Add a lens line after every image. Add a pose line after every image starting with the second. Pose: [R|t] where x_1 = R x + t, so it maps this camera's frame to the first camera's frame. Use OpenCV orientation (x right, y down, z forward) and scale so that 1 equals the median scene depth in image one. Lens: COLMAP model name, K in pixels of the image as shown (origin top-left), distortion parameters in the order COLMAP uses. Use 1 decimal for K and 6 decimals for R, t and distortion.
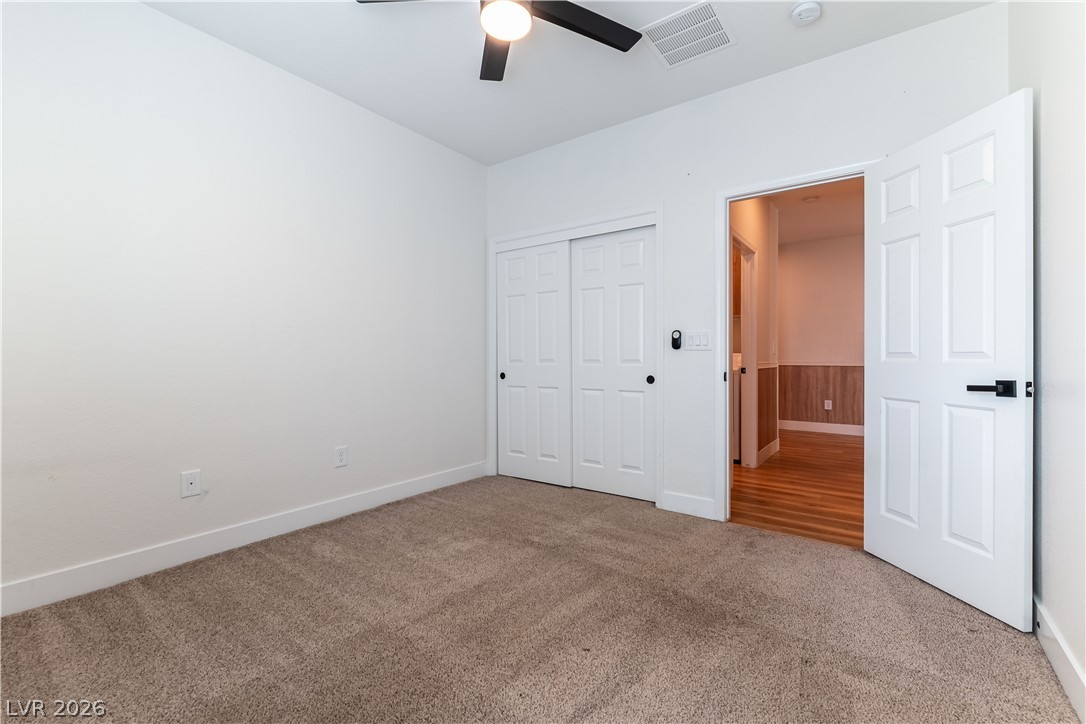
lens RADIAL K [[479.1, 0, 544.6], [0, 479.1, 362.1], [0, 0, 1]] dist [0.001603, 0.000495]
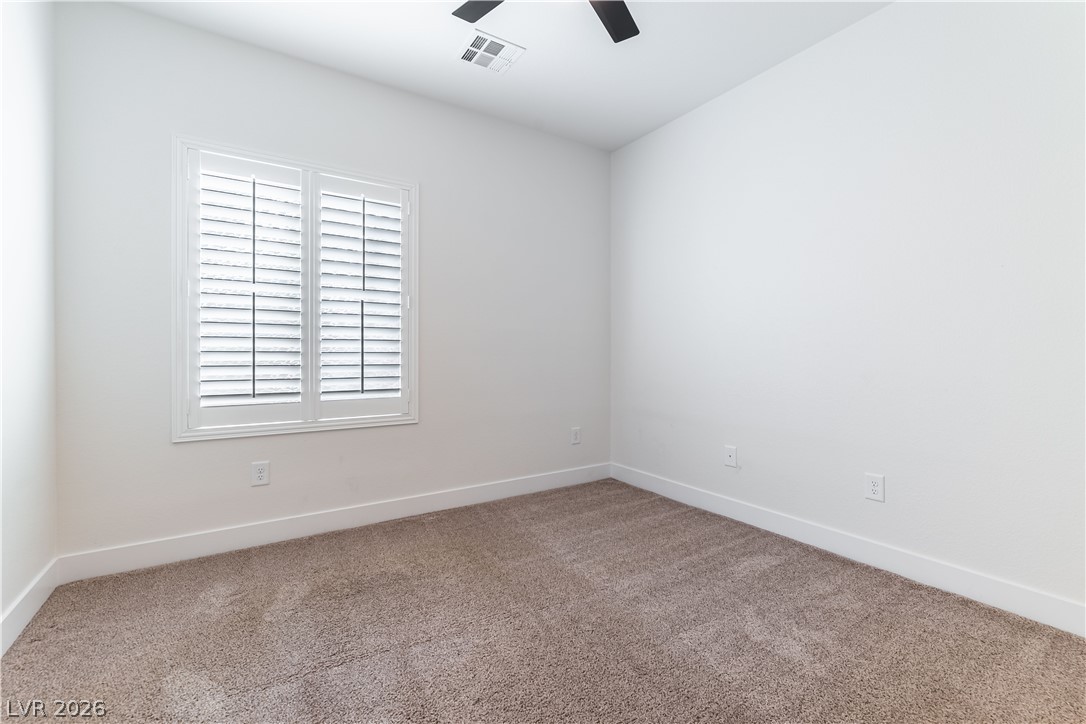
lens RADIAL K [[479.1, 0, 543.5], [0, 479.1, 360.3], [0, 0, 1]] dist [0.001603, 0.000495]
pose [[-0.352615, 0.033470, -0.935170, 0.597756], [-0.001200, 0.999343, 0.036220, -0.045216], [0.935768, 0.013894, -0.352343, 0.966862]]
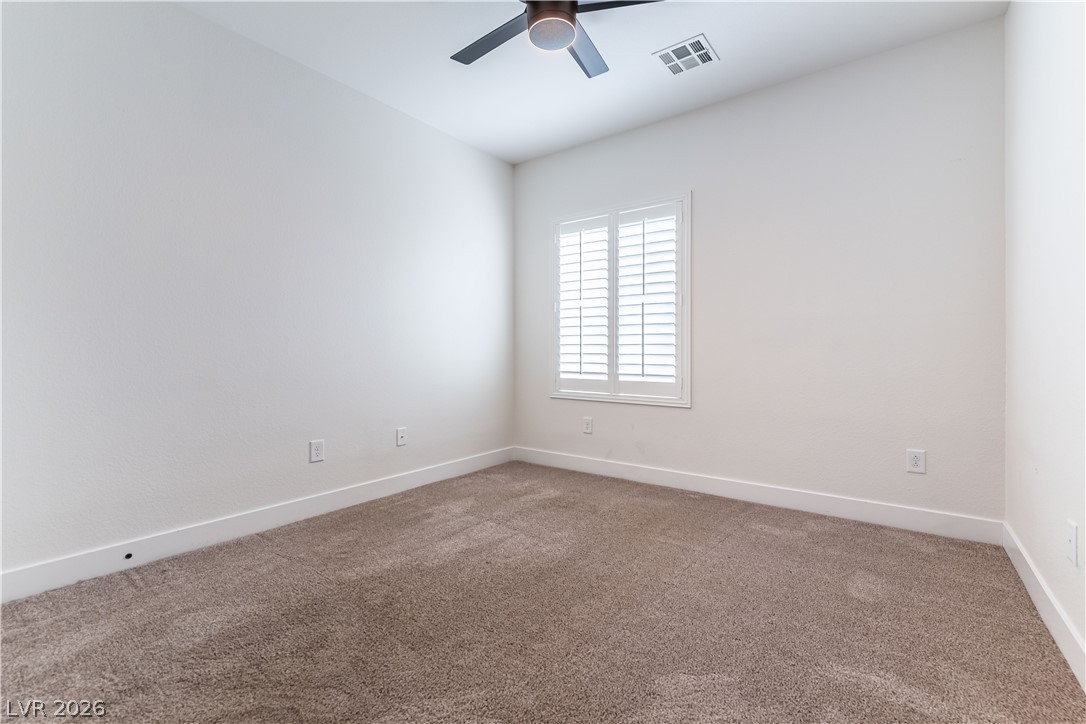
lens RADIAL K [[479.1, 0, 536.1], [0, 479.1, 356.5], [0, 0, 1]] dist [0.001603, 0.000495]
pose [[-0.999615, 0.015518, 0.023002, -0.049527], [0.015966, 0.999684, 0.019417, -0.017523], [-0.022693, 0.019777, -0.999547, 1.623568]]
